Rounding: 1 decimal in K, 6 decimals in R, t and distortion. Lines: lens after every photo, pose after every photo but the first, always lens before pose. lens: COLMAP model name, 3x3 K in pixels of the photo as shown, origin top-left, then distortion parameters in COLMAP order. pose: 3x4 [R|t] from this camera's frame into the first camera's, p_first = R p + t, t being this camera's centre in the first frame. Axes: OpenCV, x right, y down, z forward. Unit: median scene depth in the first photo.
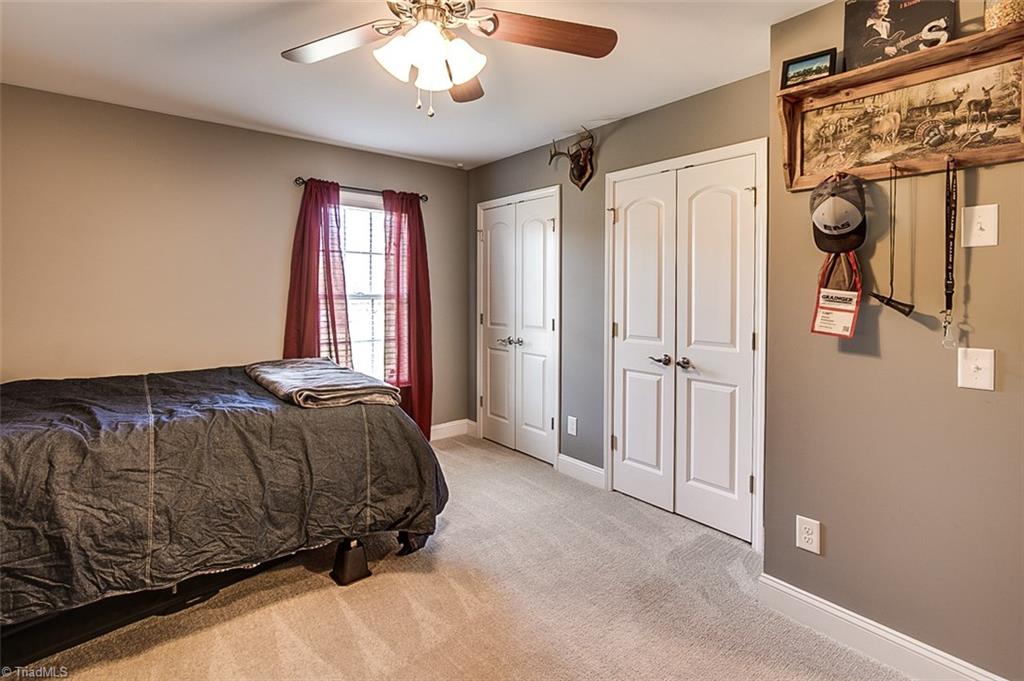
lens RADIAL K [[492.3, 0, 514.2], [0, 492.3, 297.7], [0, 0, 1]] dist [0.000977, 0.000675]
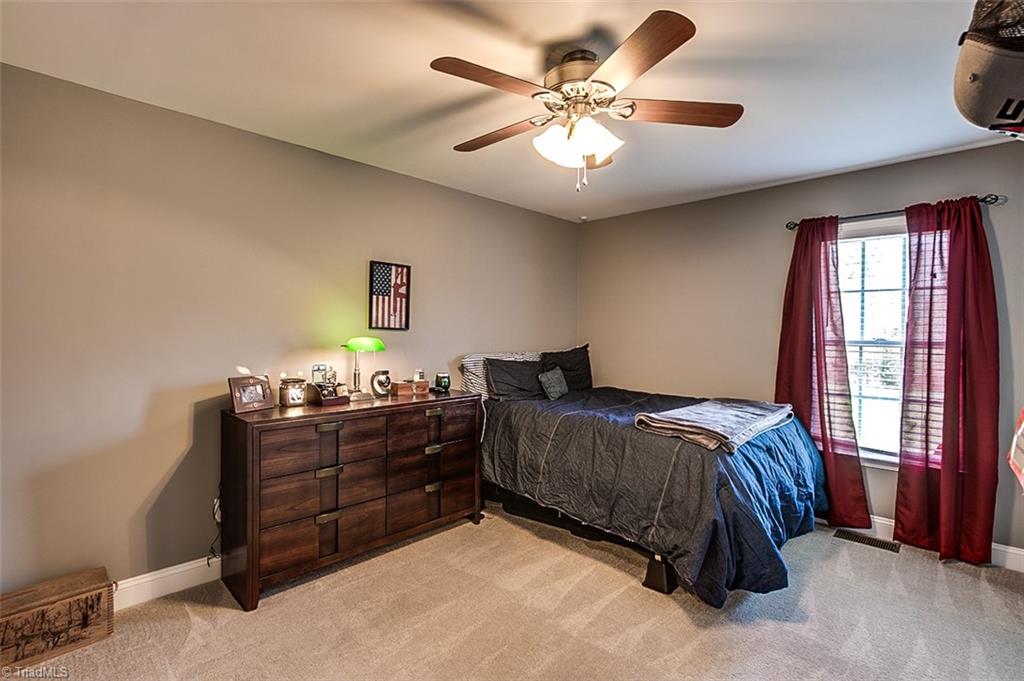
lens RADIAL K [[476.0, 0, 509.0], [0, 476.0, 336.8], [0, 0, 1]] dist [-0.002796, 0.000239]
pose [[0.112295, 0.003631, -0.993668, 0.714387], [-0.019029, 0.999818, 0.001503, -0.004762], [0.993493, 0.018740, 0.112343, 0.519088]]
